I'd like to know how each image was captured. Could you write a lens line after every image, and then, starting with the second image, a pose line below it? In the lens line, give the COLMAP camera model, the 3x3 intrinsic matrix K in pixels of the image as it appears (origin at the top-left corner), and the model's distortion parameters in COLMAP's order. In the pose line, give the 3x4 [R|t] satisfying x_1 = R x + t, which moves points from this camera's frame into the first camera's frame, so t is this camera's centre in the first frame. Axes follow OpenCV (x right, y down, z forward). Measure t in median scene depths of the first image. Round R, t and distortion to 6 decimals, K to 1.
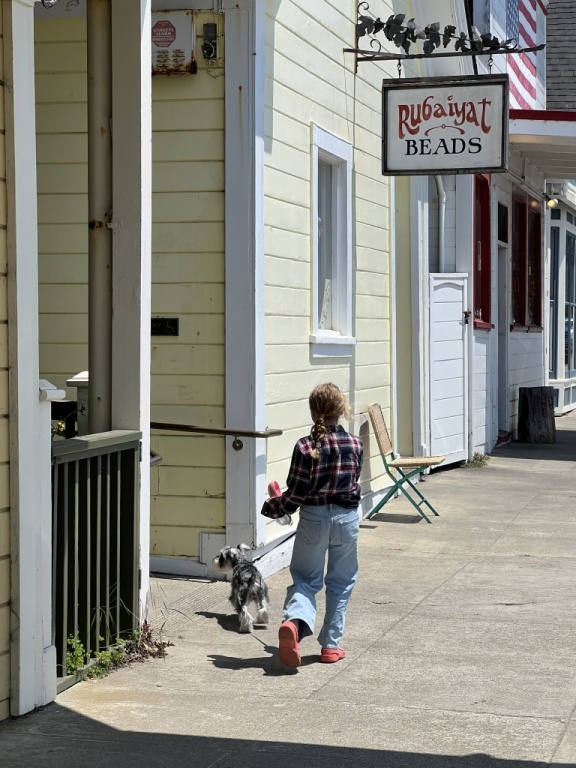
lens RADIAL K [[1751.3, 0, 288.0], [0, 1751.3, 384.0], [0, 0, 1]] dist [-0.517149, 12.738787]
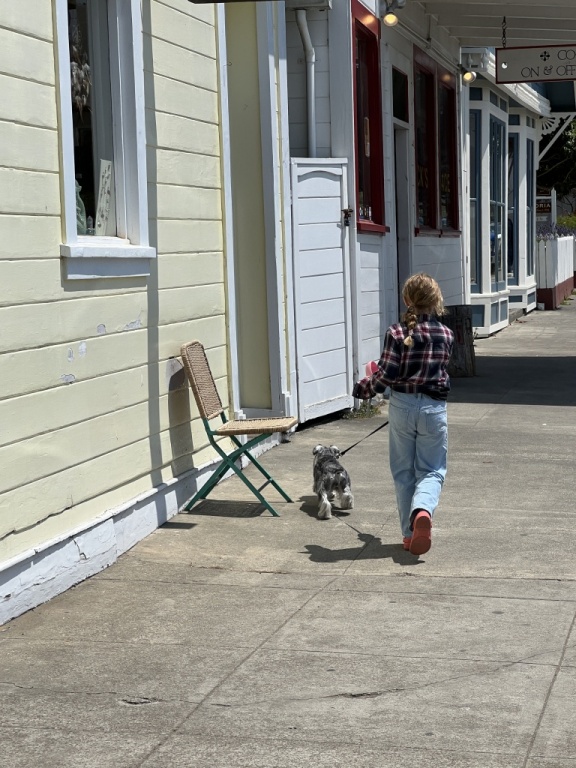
lens RADIAL K [[1787.5, 0, 288.0], [0, 1787.5, 384.0], [0, 0, 1]] dist [-0.413162, 9.440843]
pose [[0.999124, -0.024343, 0.034024, 0.050142], [0.022674, 0.998560, 0.048615, -0.004721], [-0.035159, -0.047801, 0.998238, 0.238269]]
